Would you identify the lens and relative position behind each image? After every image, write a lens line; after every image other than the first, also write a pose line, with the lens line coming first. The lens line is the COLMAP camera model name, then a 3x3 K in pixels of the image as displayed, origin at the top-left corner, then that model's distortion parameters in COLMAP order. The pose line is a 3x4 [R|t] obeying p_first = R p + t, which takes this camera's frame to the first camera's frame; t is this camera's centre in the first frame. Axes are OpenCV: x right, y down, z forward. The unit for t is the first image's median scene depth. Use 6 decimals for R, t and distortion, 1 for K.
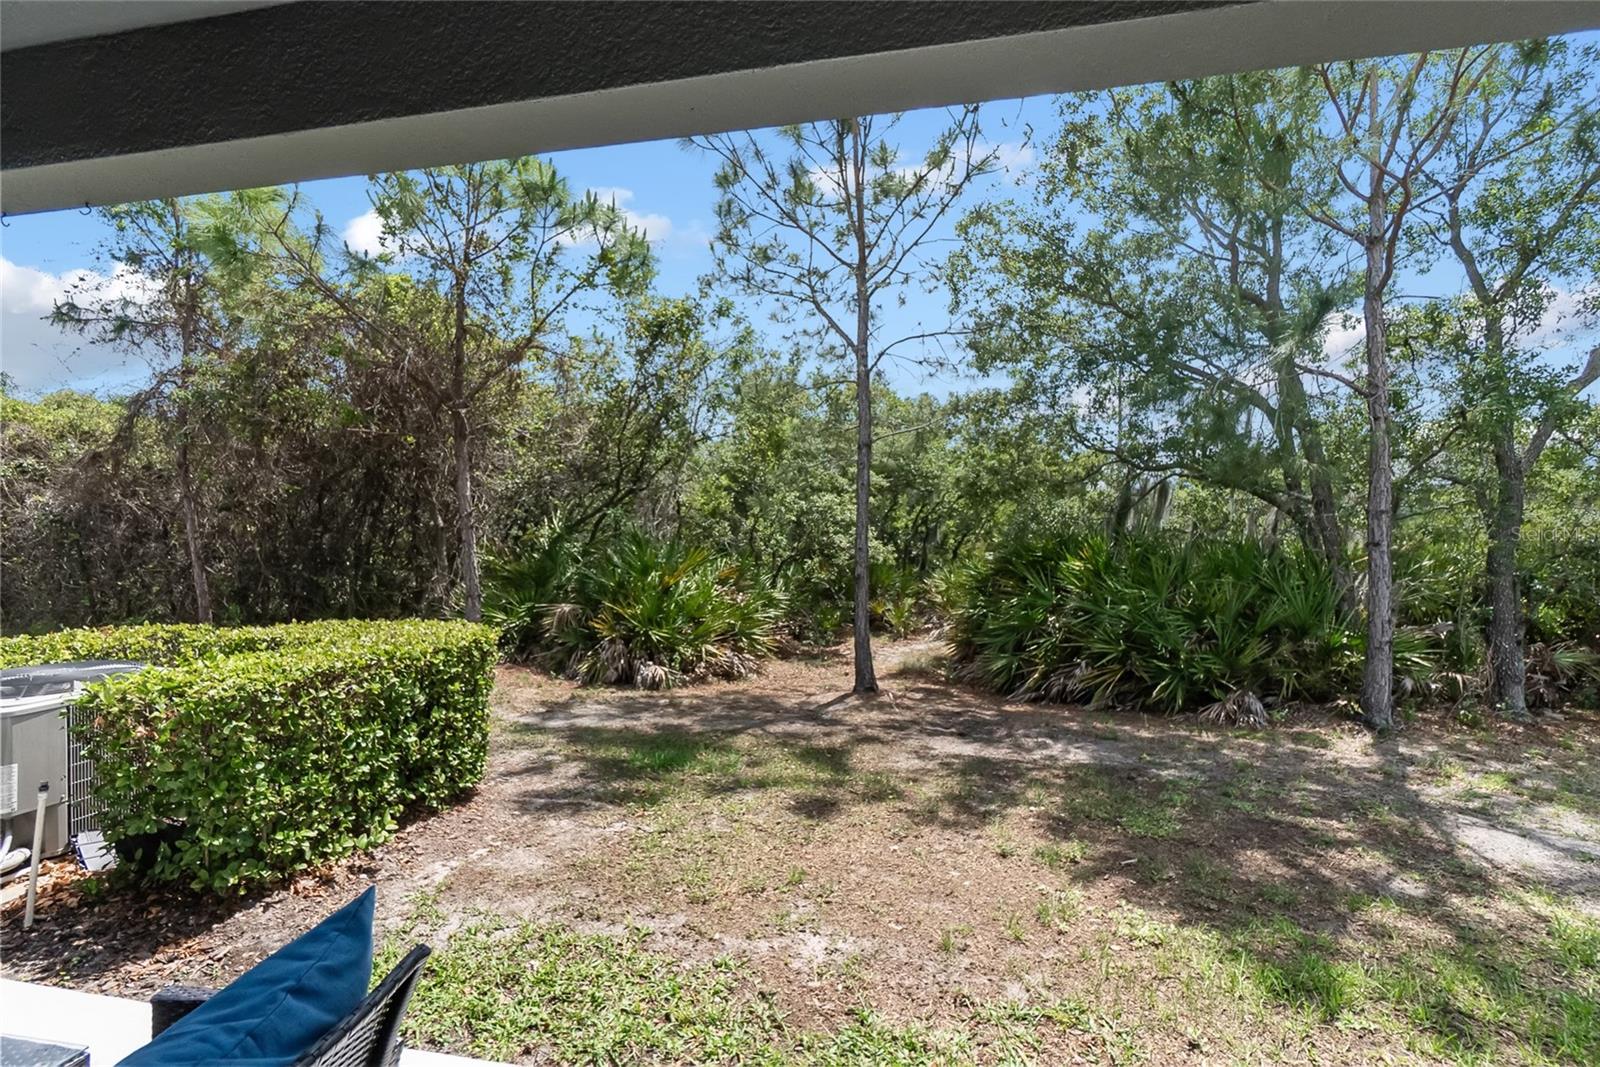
lens RADIAL K [[686.5, 0, 801.0], [0, 686.5, 536.6], [0, 0, 1]] dist [-0.004418, 0.000532]
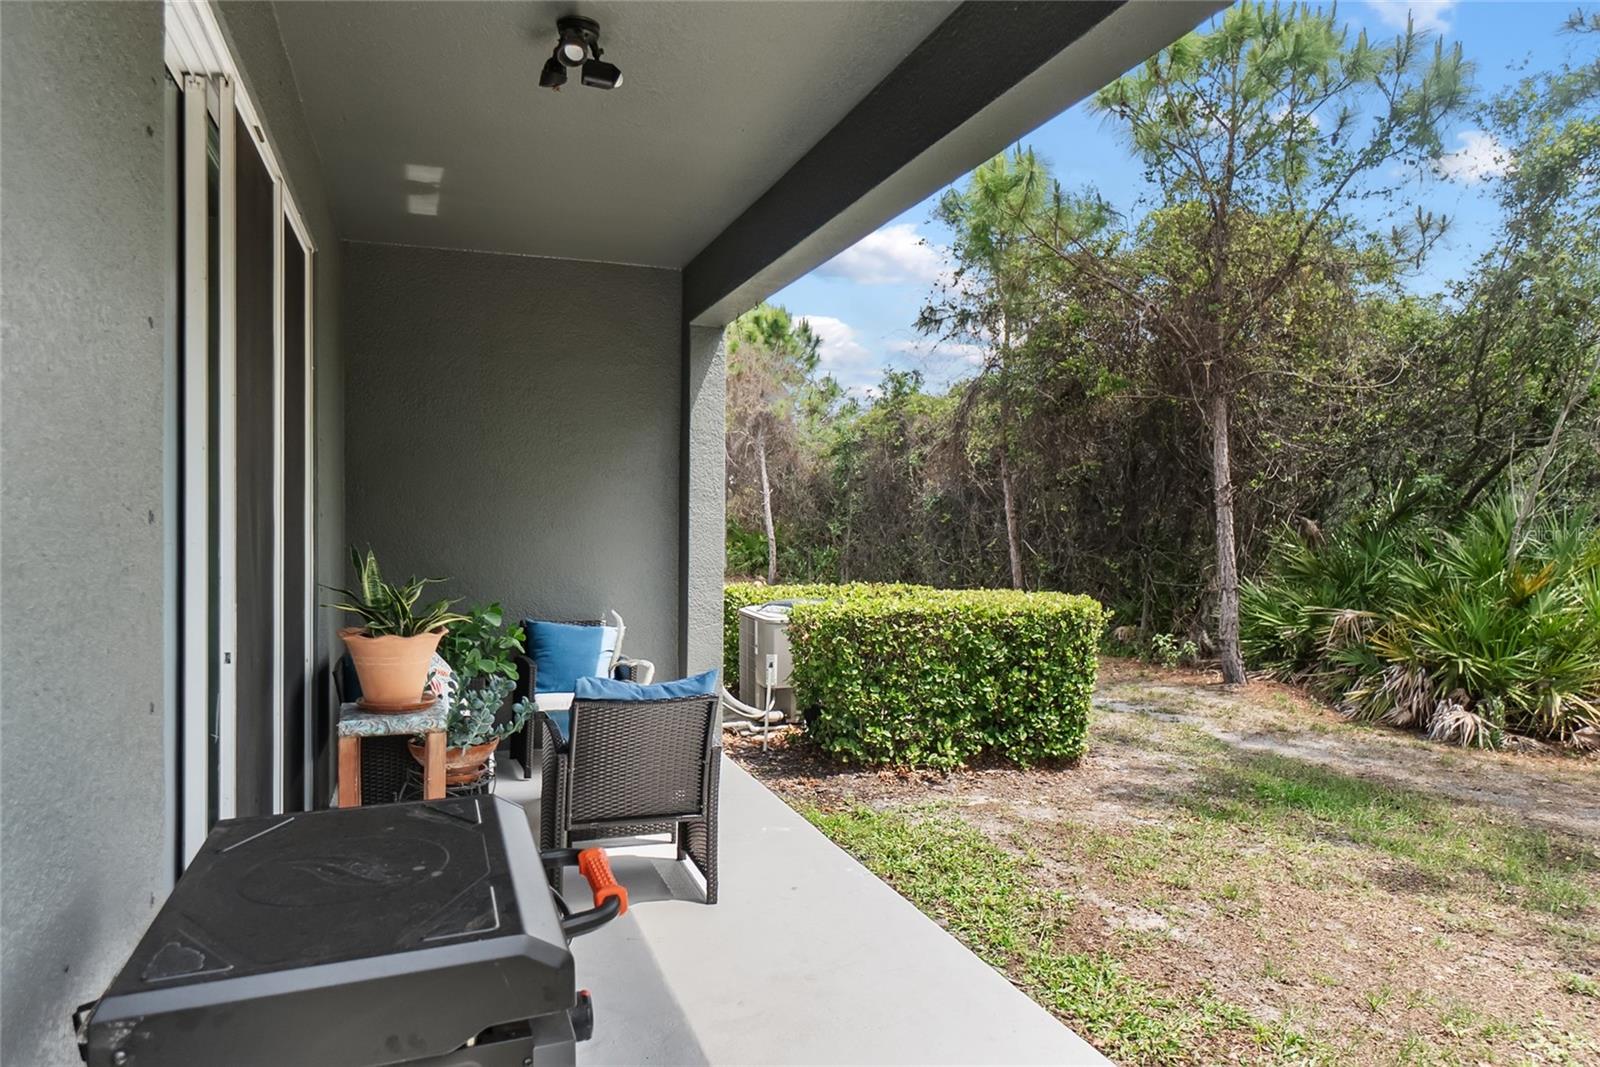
lens RADIAL K [[1005.5, 0, 798.7], [0, 1005.5, 526.9], [0, 0, 1]] dist [-0.007062, -0.000821]
pose [[0.520965, 0.010341, -0.853515, 0.610125], [-0.008458, 0.999940, 0.006953, 0.021774], [0.853536, 0.003597, 0.521021, -0.103339]]
